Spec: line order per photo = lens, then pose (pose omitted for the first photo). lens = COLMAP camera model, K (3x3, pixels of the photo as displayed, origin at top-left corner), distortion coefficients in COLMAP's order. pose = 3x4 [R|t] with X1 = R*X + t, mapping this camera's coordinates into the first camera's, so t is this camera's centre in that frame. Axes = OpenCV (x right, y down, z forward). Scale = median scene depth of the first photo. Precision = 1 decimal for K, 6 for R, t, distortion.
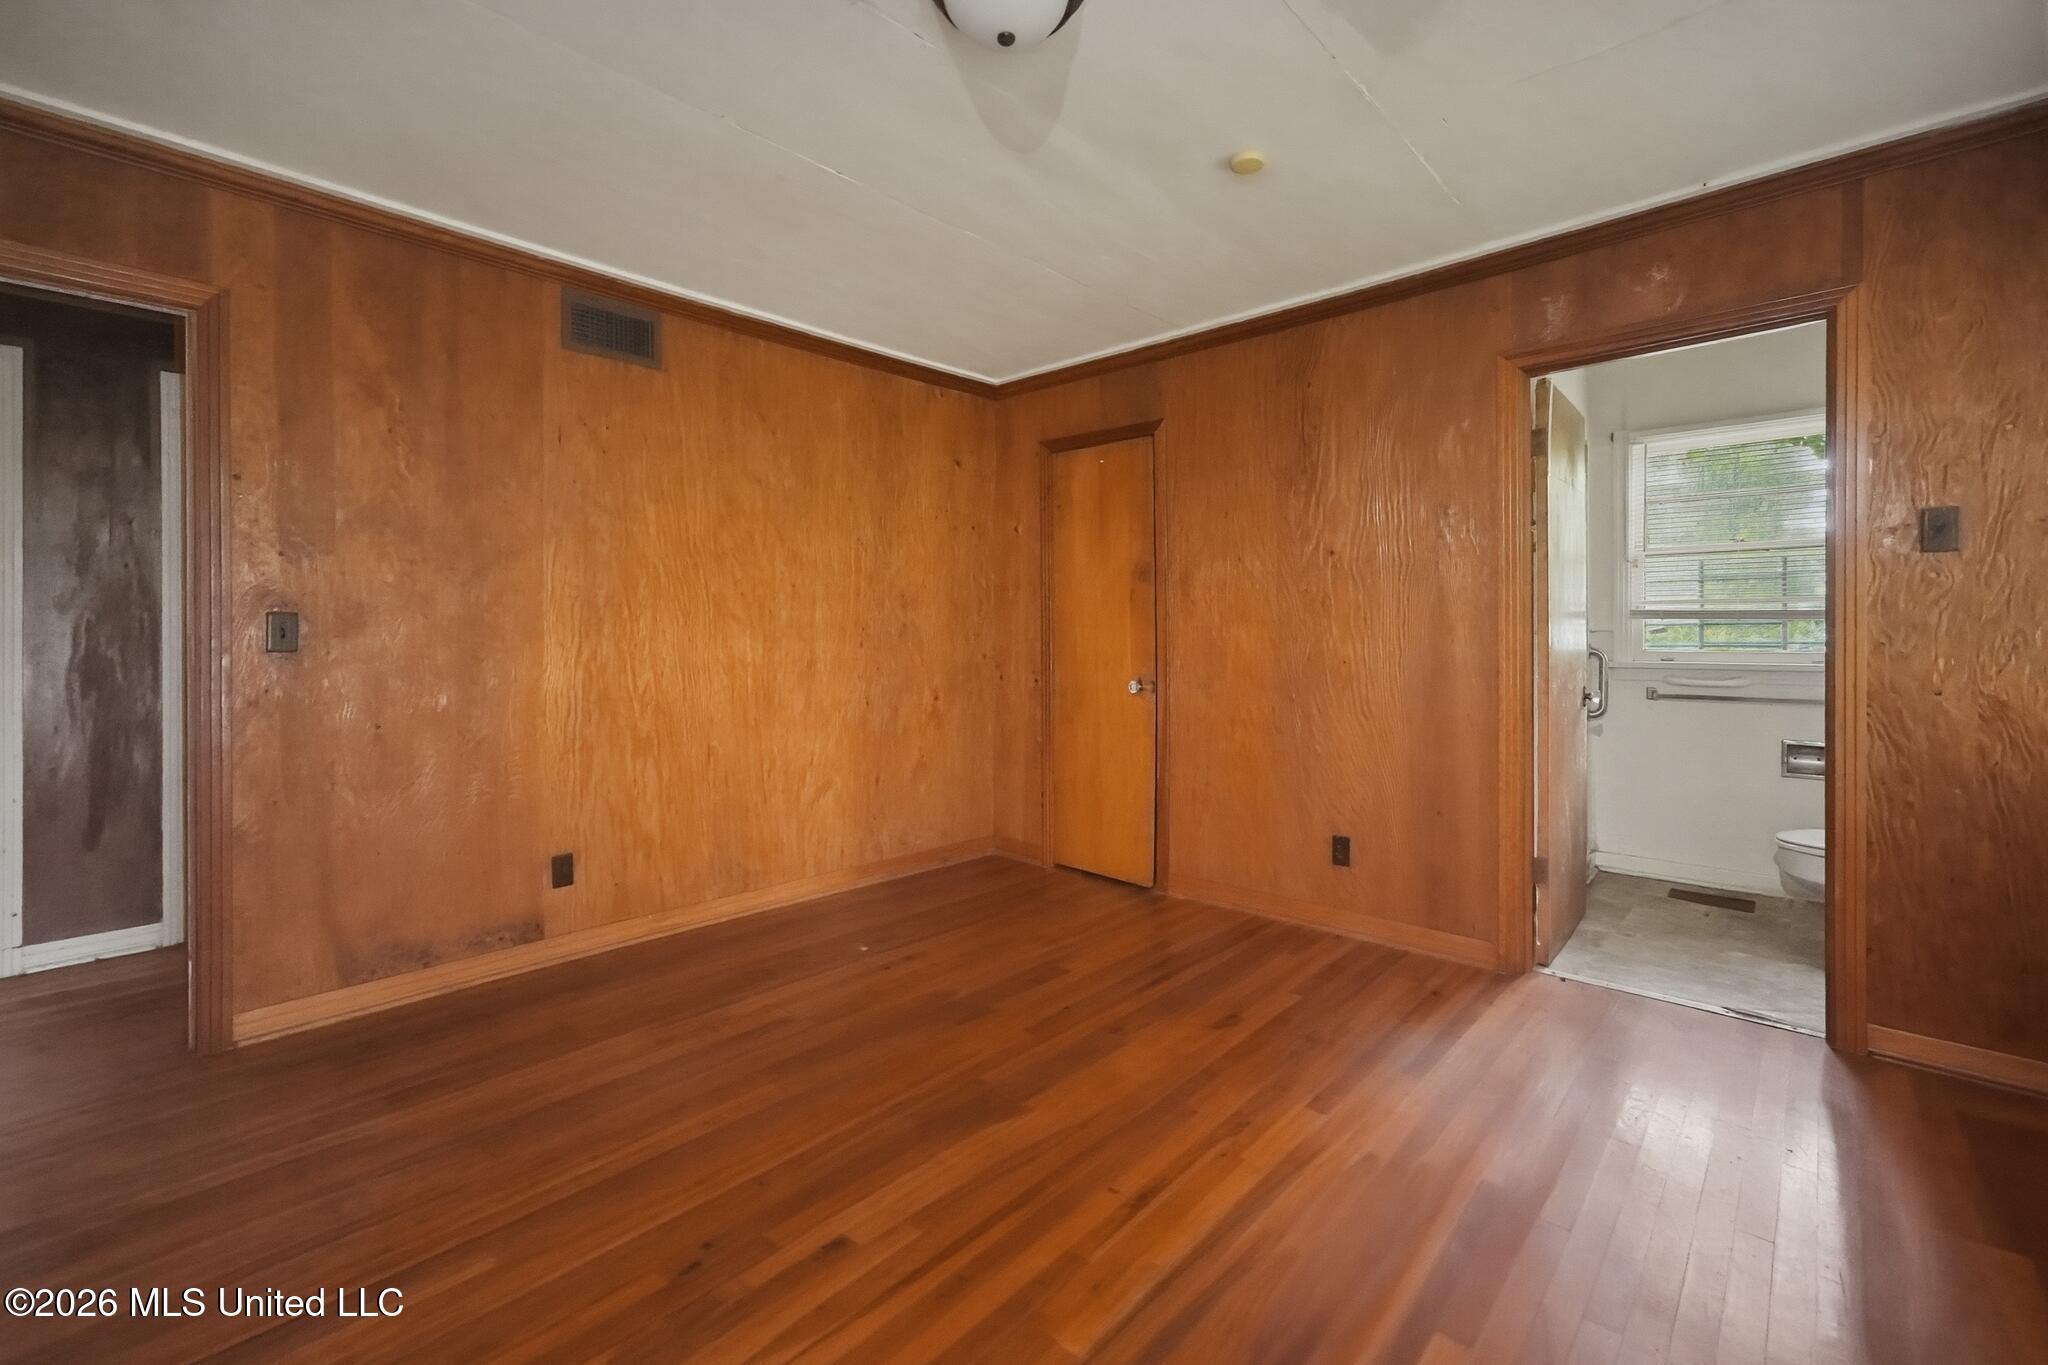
lens RADIAL K [[859.6, 0, 1005.0], [0, 859.6, 632.3], [0, 0, 1]] dist [-0.033171, 0.017779]
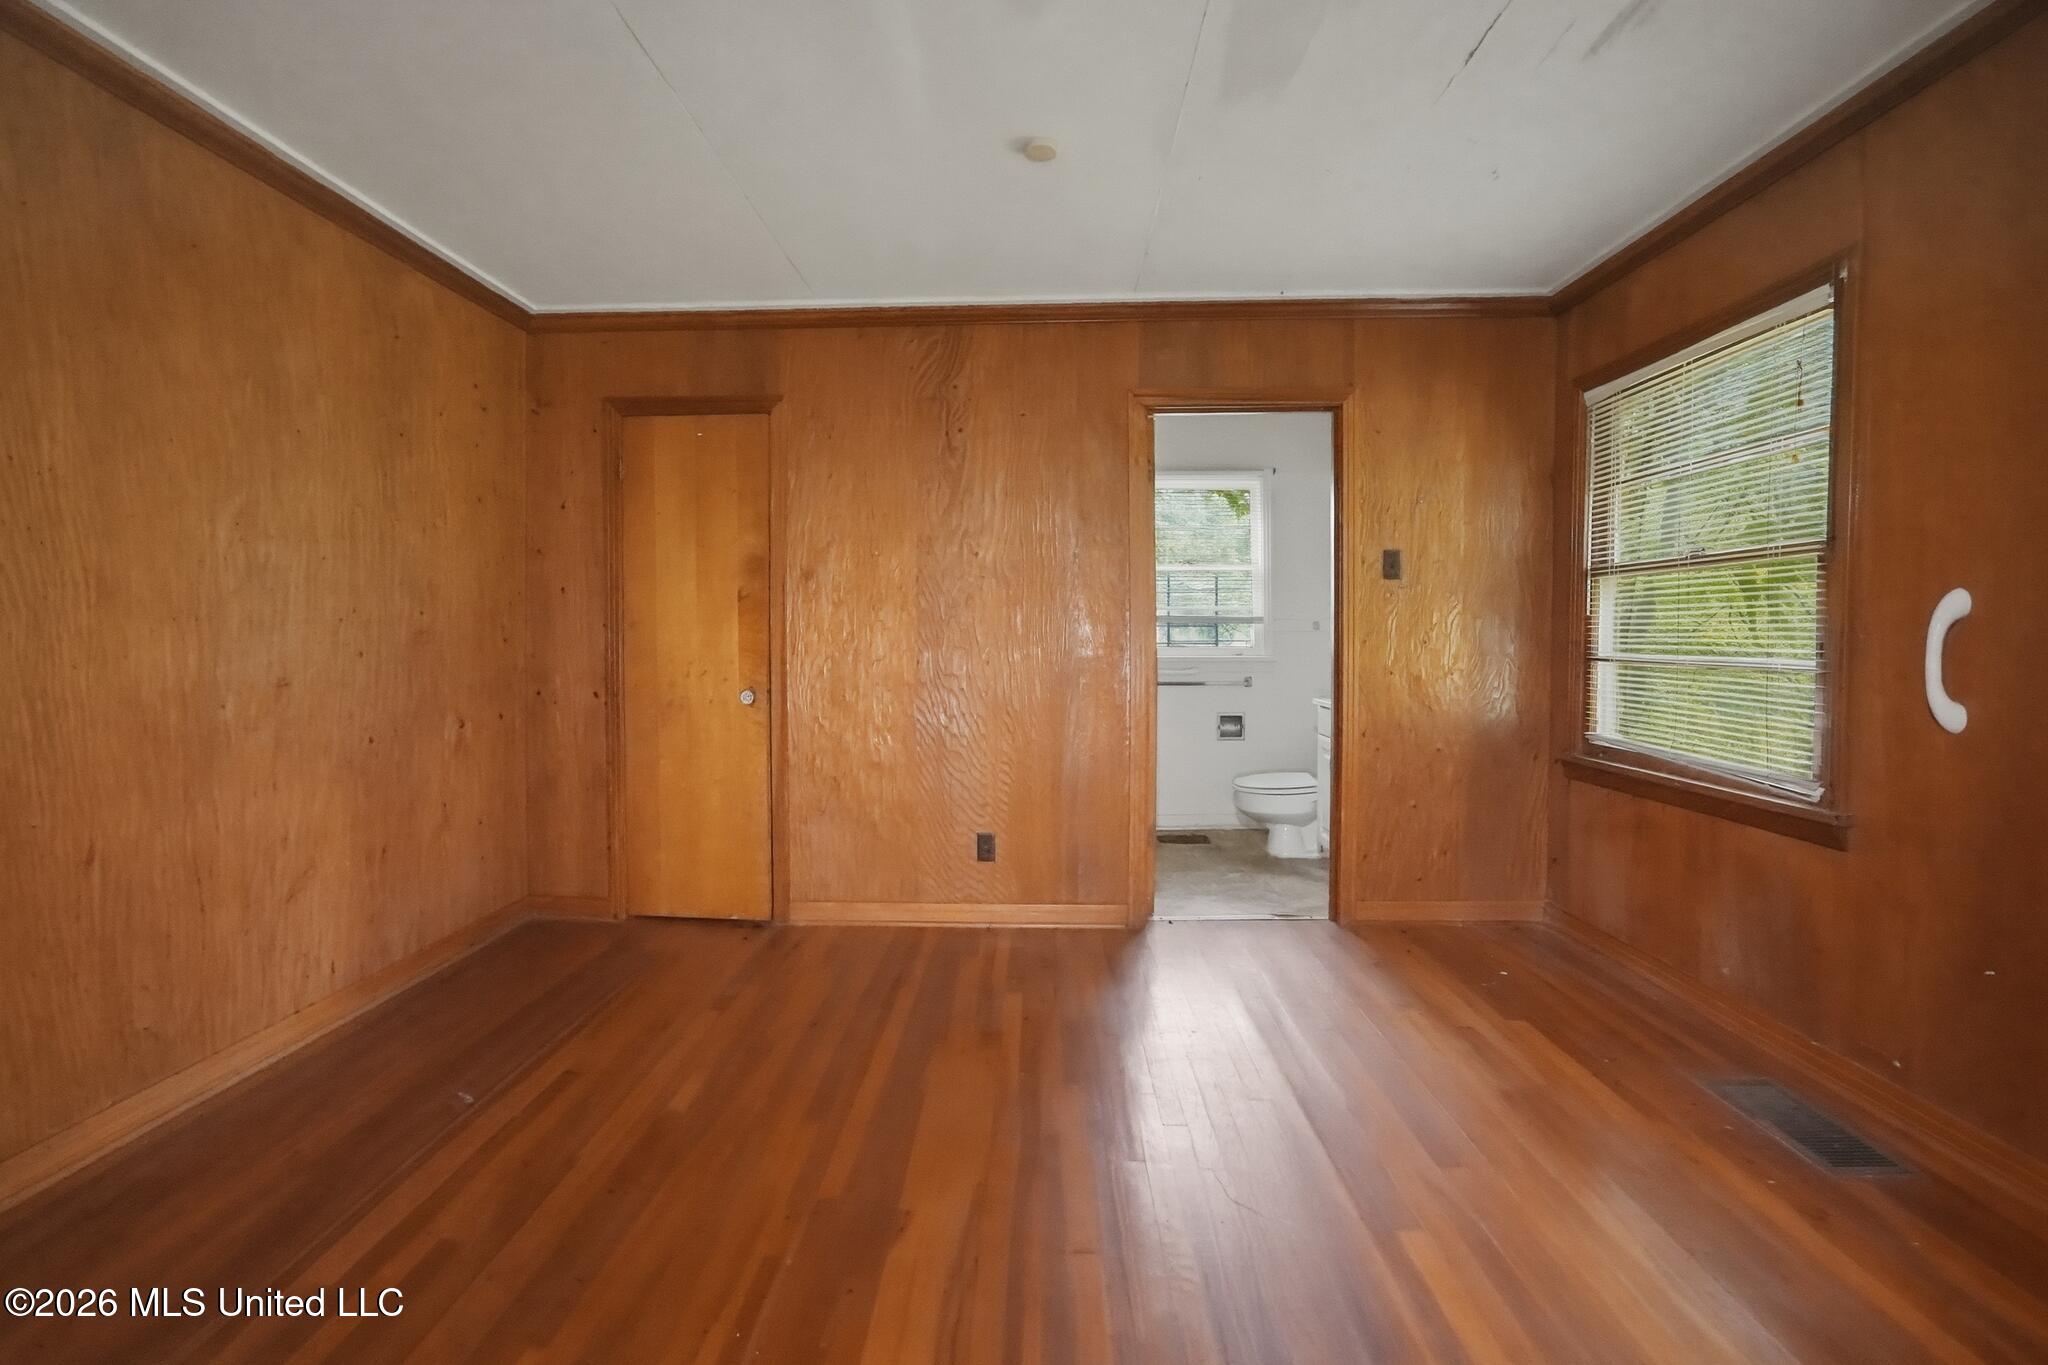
lens RADIAL K [[859.6, 0, 1016.4], [0, 859.6, 645.0], [0, 0, 1]] dist [-0.033171, 0.017779]
pose [[0.750882, -0.007126, 0.660398, -0.229424], [0.001601, 0.999958, 0.008970, 0.003463], [-0.660434, -0.005678, 0.750862, 0.170423]]
